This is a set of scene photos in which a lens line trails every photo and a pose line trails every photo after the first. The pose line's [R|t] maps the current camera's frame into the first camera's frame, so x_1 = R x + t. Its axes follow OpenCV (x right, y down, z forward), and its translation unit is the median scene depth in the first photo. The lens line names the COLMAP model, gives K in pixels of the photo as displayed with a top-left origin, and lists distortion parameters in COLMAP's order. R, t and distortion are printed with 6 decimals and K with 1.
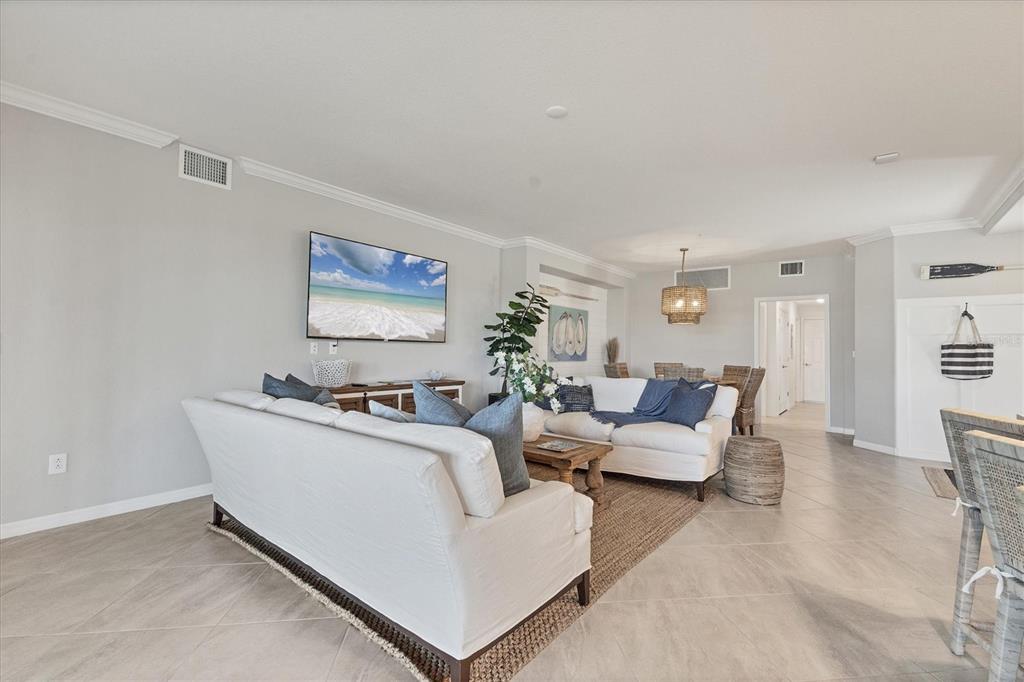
lens RADIAL K [[443.3, 0, 512.0], [0, 443.3, 341.0], [0, 0, 1]] dist [-0.000375, -0.000214]
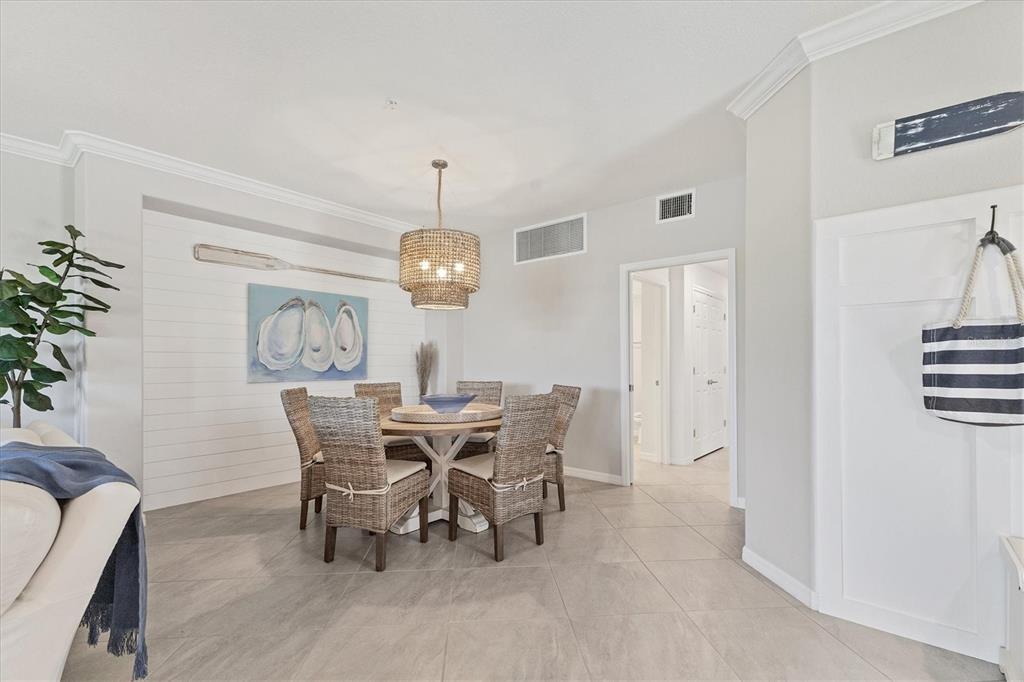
lens RADIAL K [[459.1, 0, 512.7], [0, 459.1, 364.3], [0, 0, 1]] dist [0.001171, -0.000161]
pose [[0.999463, -0.019332, -0.026464, 0.645889], [0.019921, 0.999555, 0.022184, 0.022521], [0.026023, -0.022699, 0.999404, 0.617164]]
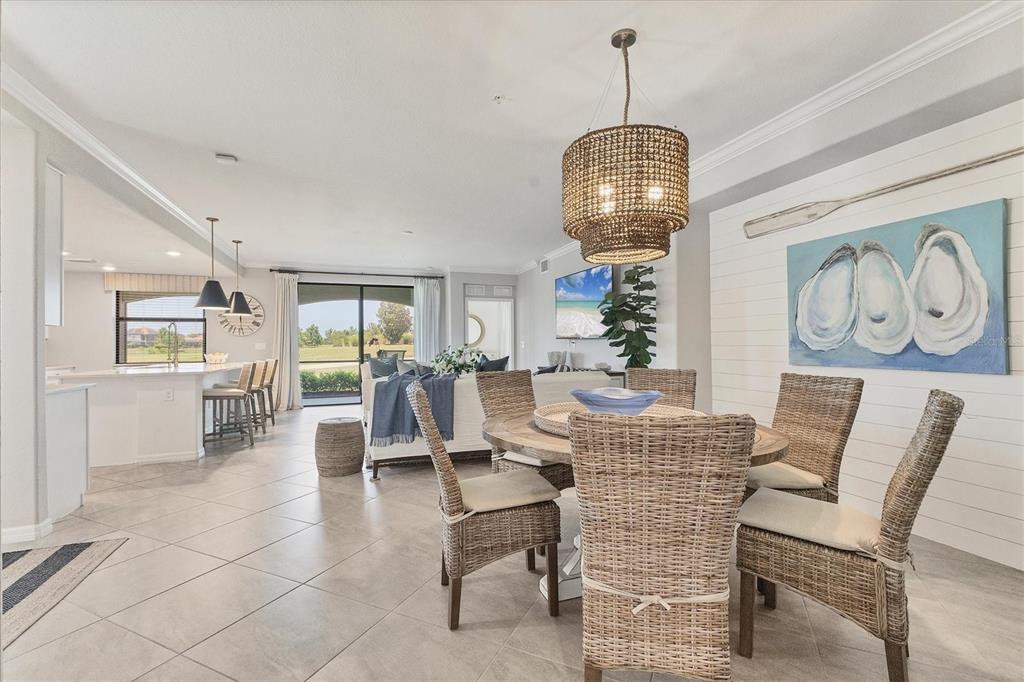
lens RADIAL K [[458.4, 0, 509.1], [0, 458.4, 350.8], [0, 0, 1]] dist [0.002050, -0.000097]
pose [[-0.533693, -0.007302, -0.845647, 0.980905], [0.007686, 0.999880, -0.013484, 0.051347], [0.845643, -0.013695, -0.533572, 1.485398]]
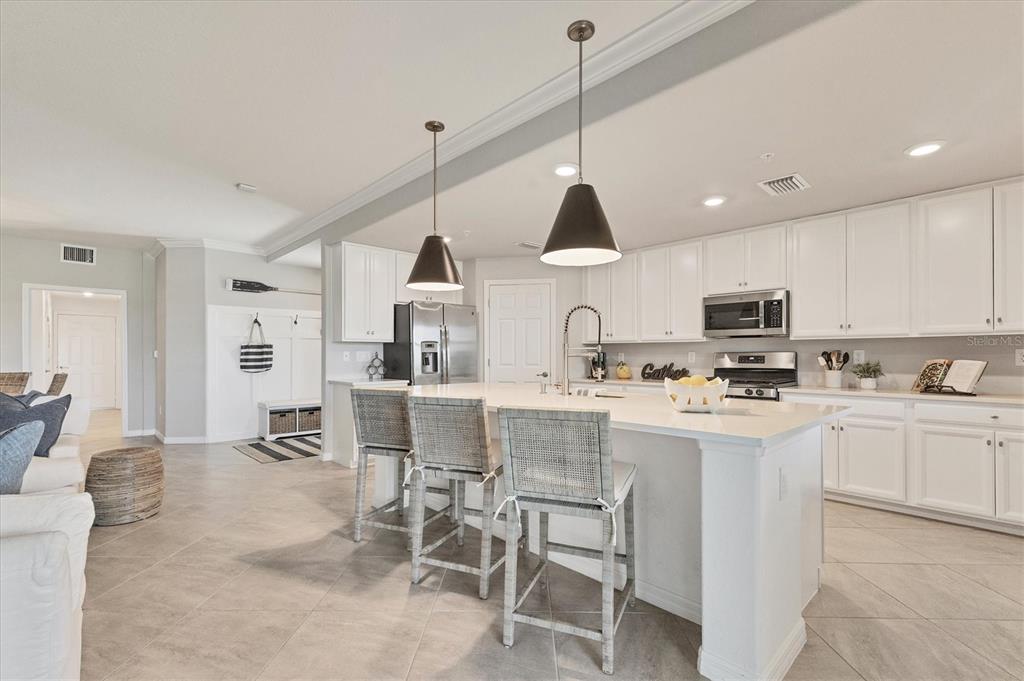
lens RADIAL K [[458.4, 0, 509.1], [0, 458.4, 350.3], [0, 0, 1]] dist [0.002050, -0.000097]
pose [[0.138869, -0.007825, 0.990280, -0.191953], [-0.014175, 0.999851, 0.009889, -0.000587], [-0.990209, -0.015410, 0.138737, 0.085237]]
